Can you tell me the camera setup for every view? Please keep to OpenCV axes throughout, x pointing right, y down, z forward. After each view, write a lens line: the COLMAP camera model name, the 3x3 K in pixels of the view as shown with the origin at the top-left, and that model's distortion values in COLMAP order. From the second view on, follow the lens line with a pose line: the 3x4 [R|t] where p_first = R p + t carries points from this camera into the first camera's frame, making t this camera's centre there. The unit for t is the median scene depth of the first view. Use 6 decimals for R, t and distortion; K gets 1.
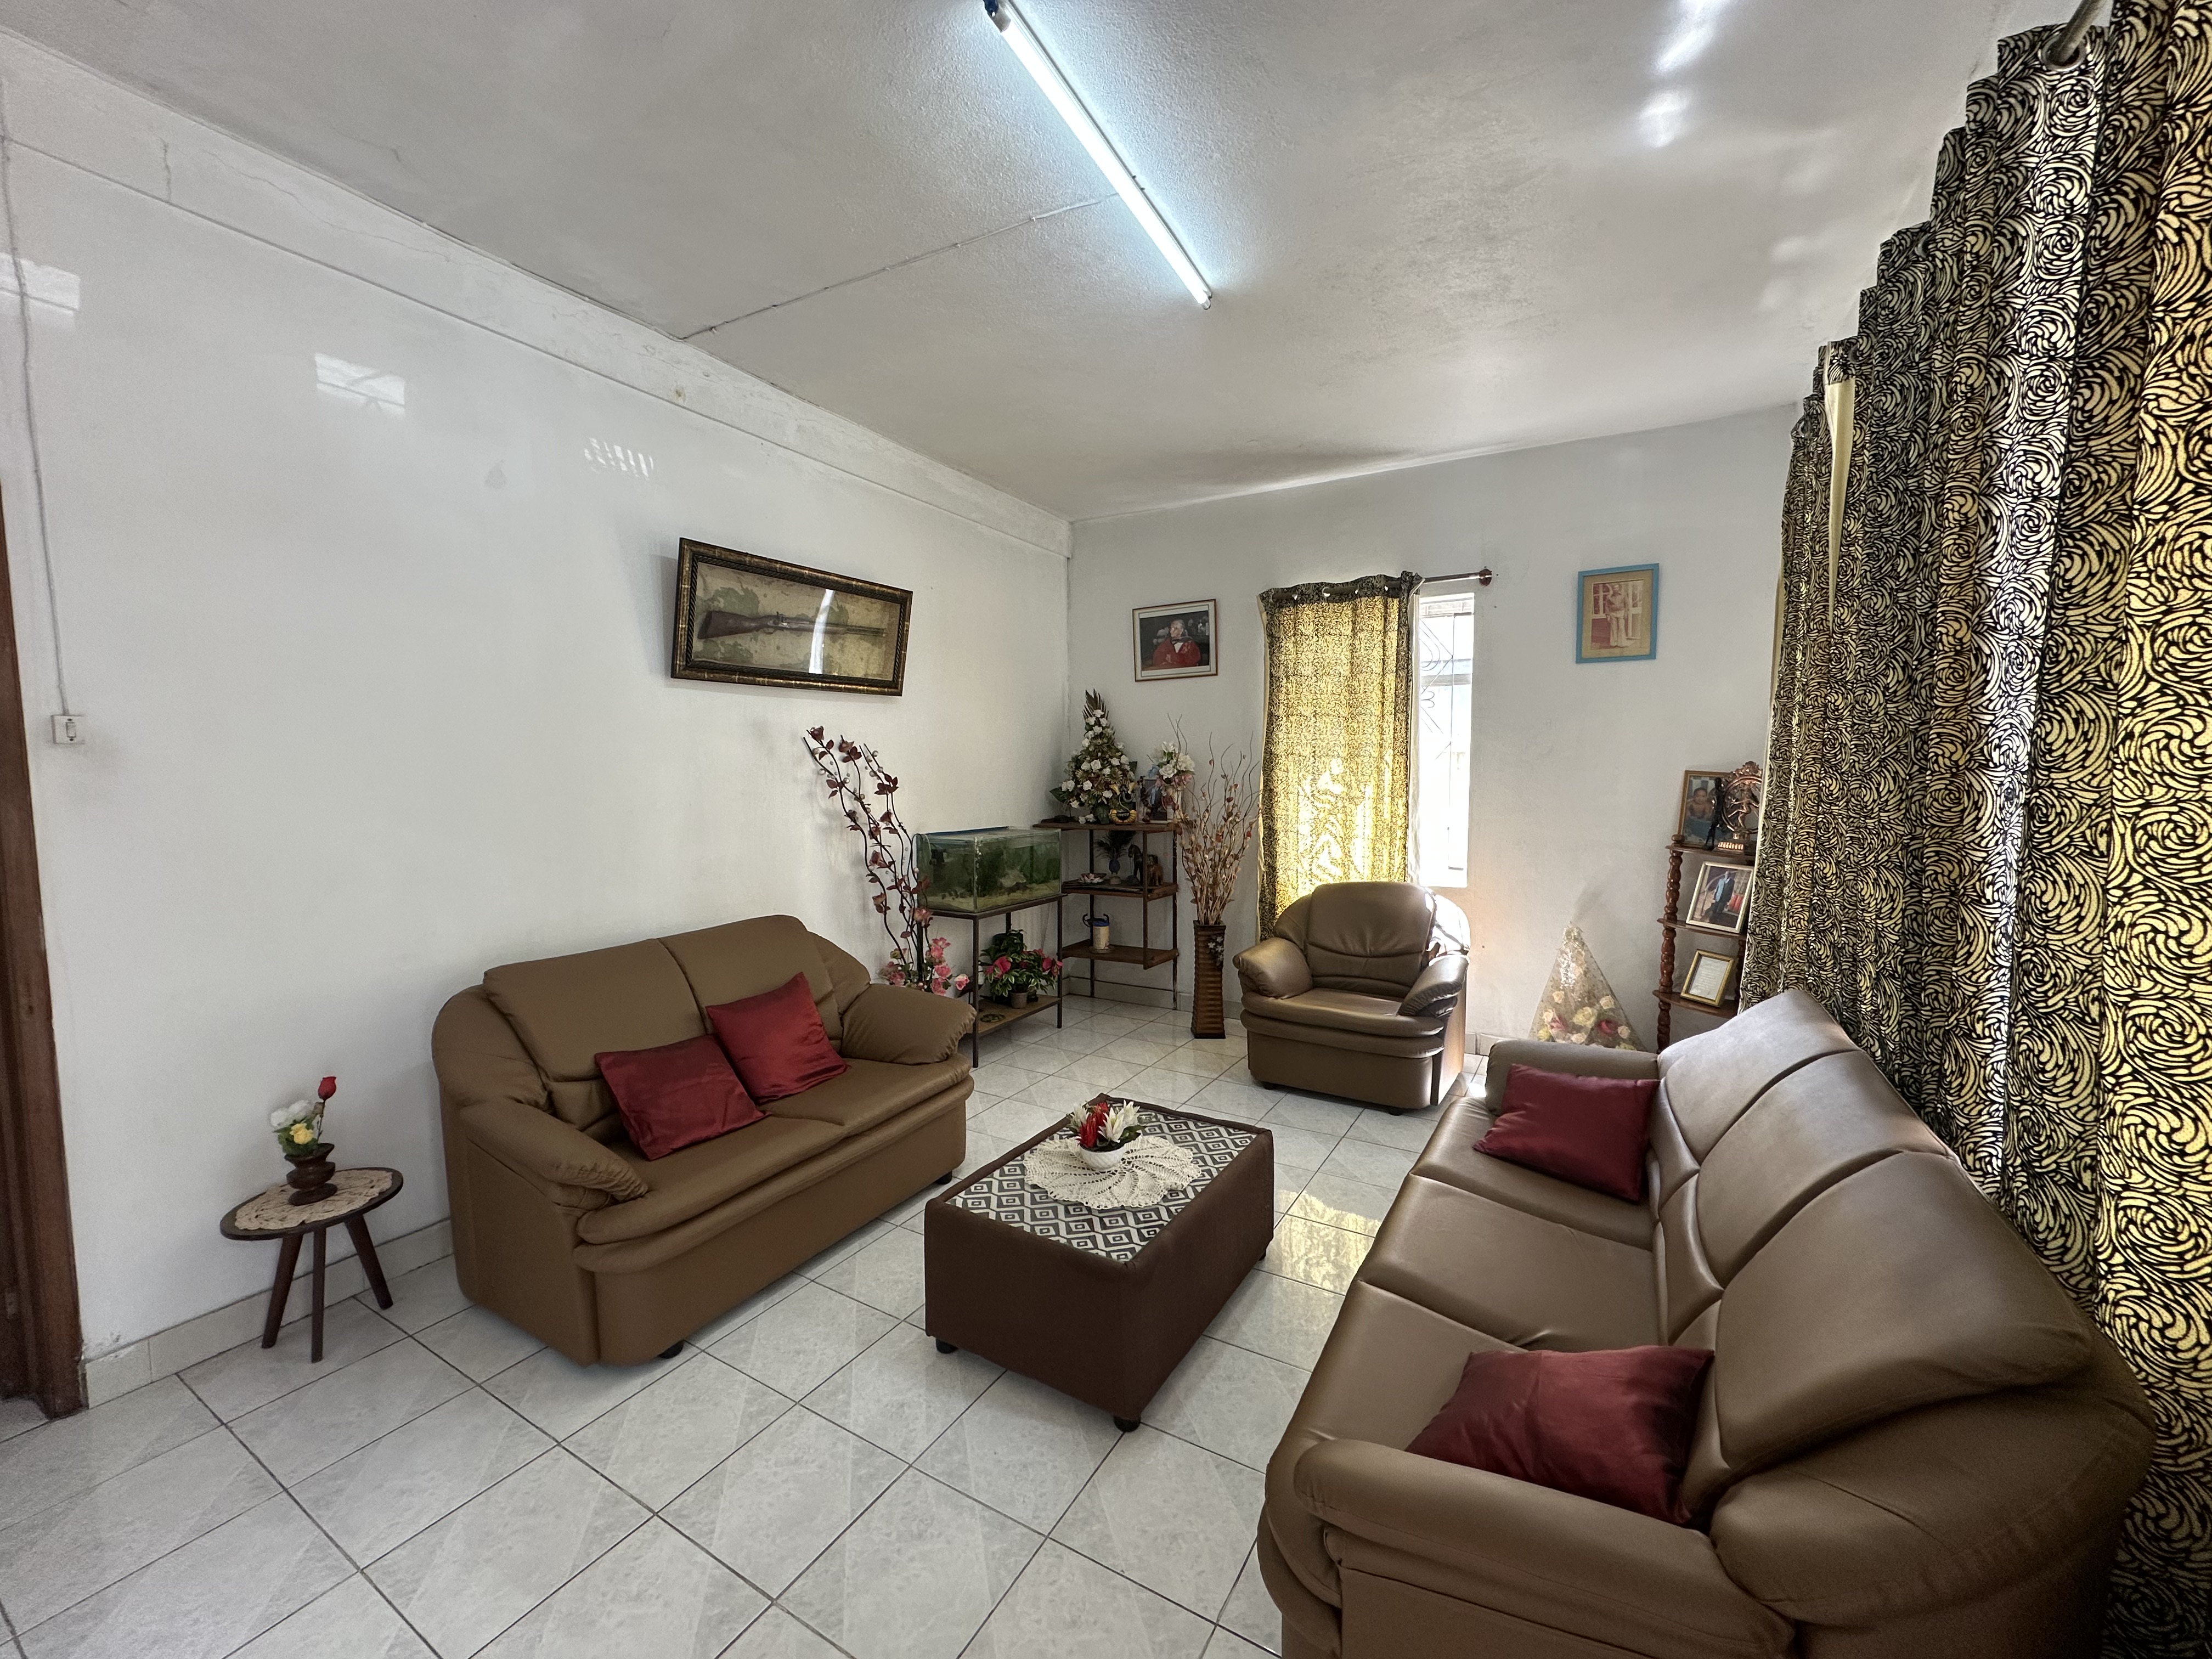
lens RADIAL K [[883.2, 0, 1104.5], [0, 883.2, 828.6], [0, 0, 1]] dist [0.001018, -0.000034]
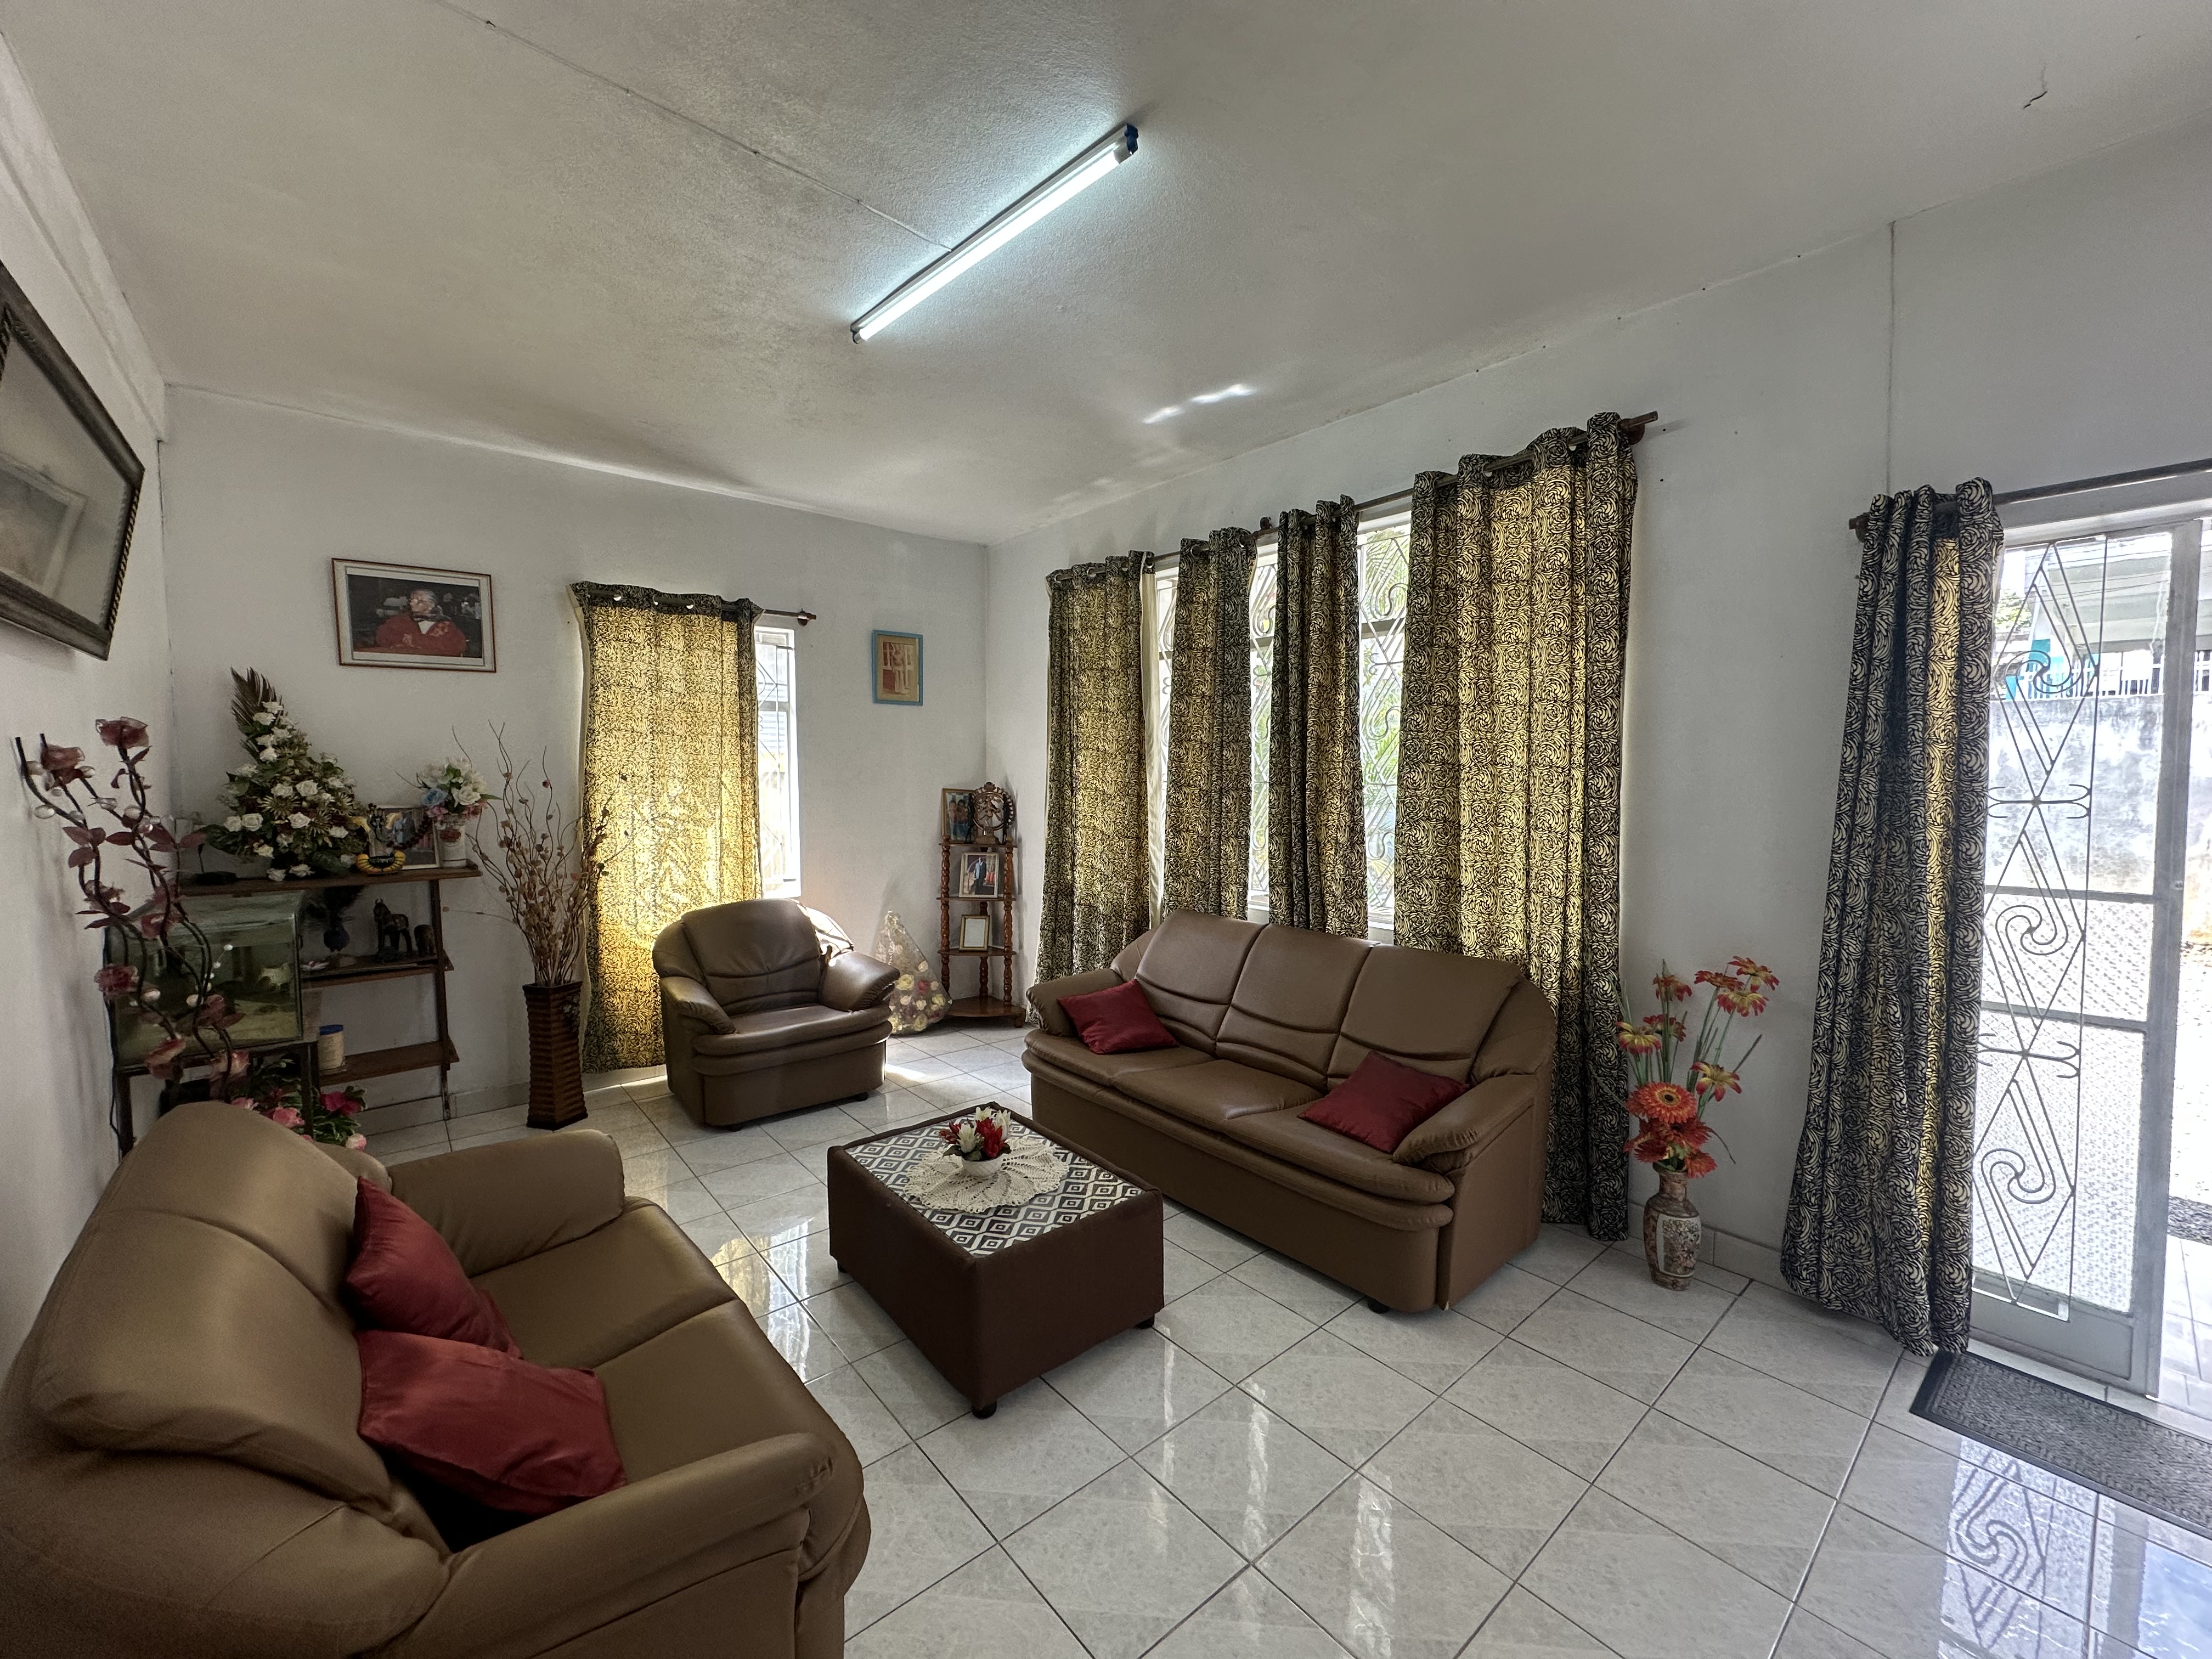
lens RADIAL K [[883.2, 0, 1110.0], [0, 883.2, 829.1], [0, 0, 1]] dist [0.001018, -0.000034]
pose [[0.328222, -0.055637, 0.942961, -0.479345], [0.068434, 0.997041, 0.035007, -0.027548], [-0.942118, 0.053041, 0.331058, 0.254744]]
